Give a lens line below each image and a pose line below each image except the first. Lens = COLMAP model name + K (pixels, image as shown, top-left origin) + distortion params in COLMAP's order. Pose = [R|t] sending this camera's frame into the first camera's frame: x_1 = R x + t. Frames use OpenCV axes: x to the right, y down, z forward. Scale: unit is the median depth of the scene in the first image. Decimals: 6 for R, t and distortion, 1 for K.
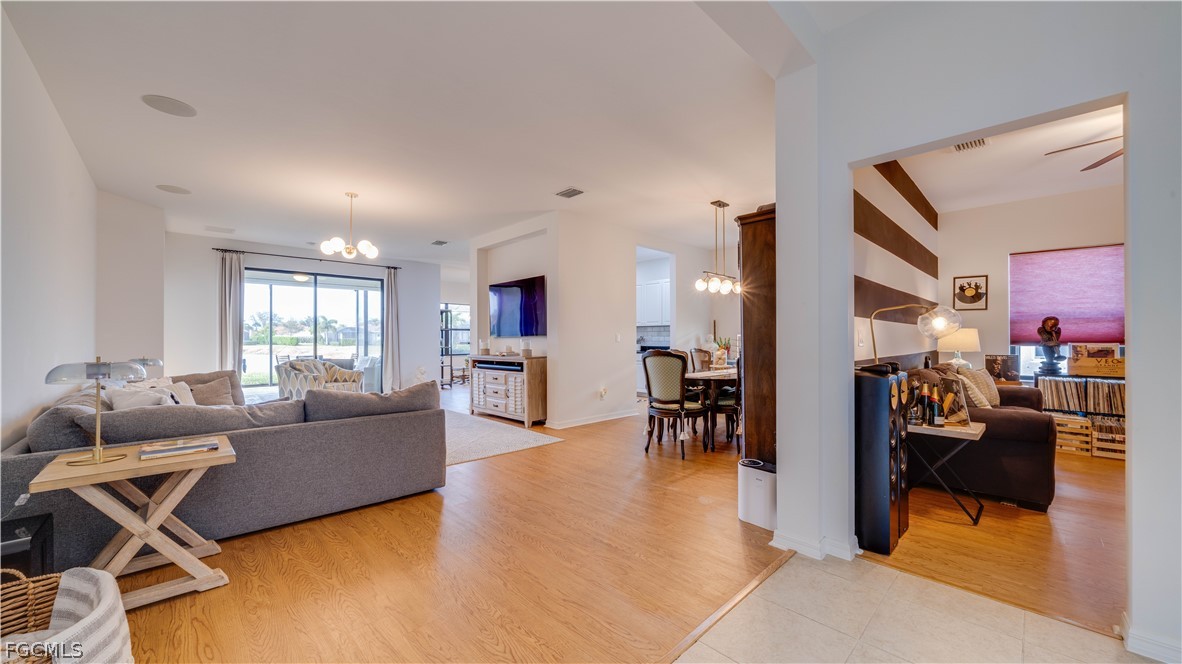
lens RADIAL K [[433.4, 0, 589.1], [0, 433.4, 336.3], [0, 0, 1]] dist [-0.002749, -0.000362]
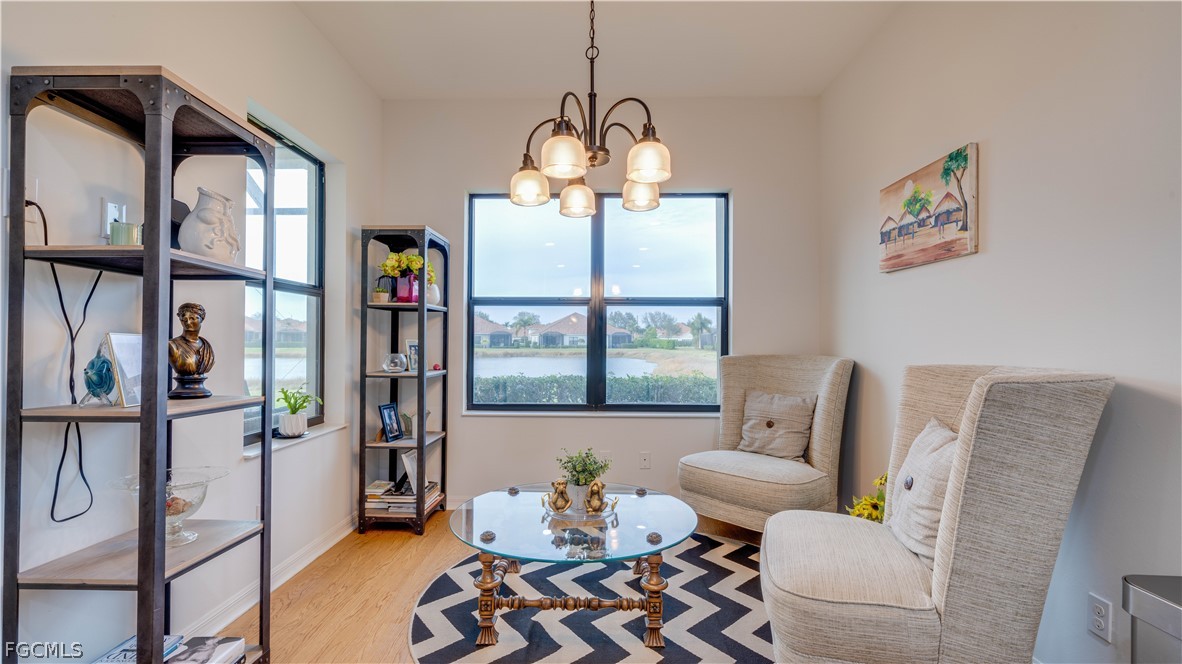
lens RADIAL K [[534.7, 0, 591.0], [0, 534.7, 332.0], [0, 0, 1]] dist [0.000443, 0.000096]
pose [[0.702840, -0.006831, -0.711315, -0.263679], [-0.003623, 0.999907, -0.013181, 0.011638], [0.711339, 0.011841, 0.702750, 1.758202]]
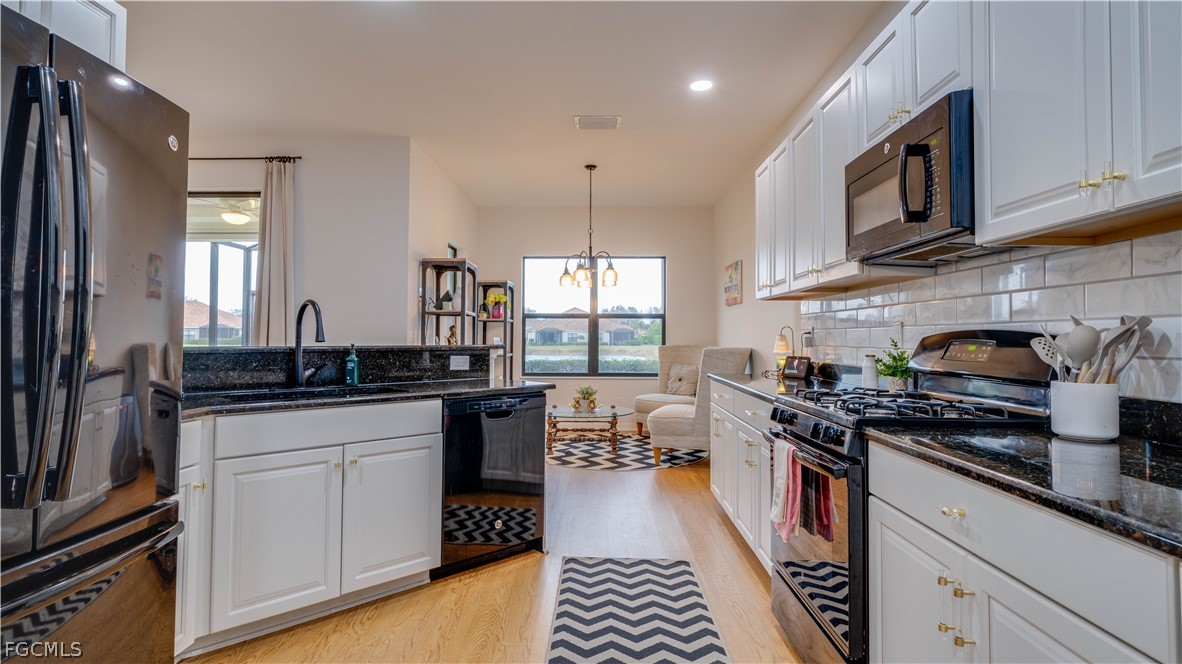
lens RADIAL K [[595.0, 0, 584.0], [0, 595.0, 323.1], [0, 0, 1]] dist [-0.000620, 0.000331]
pose [[0.694049, -0.012915, -0.719812, 0.220760], [-0.003186, 0.999774, -0.021010, 0.008696], [0.719921, 0.016876, 0.693851, 1.282658]]
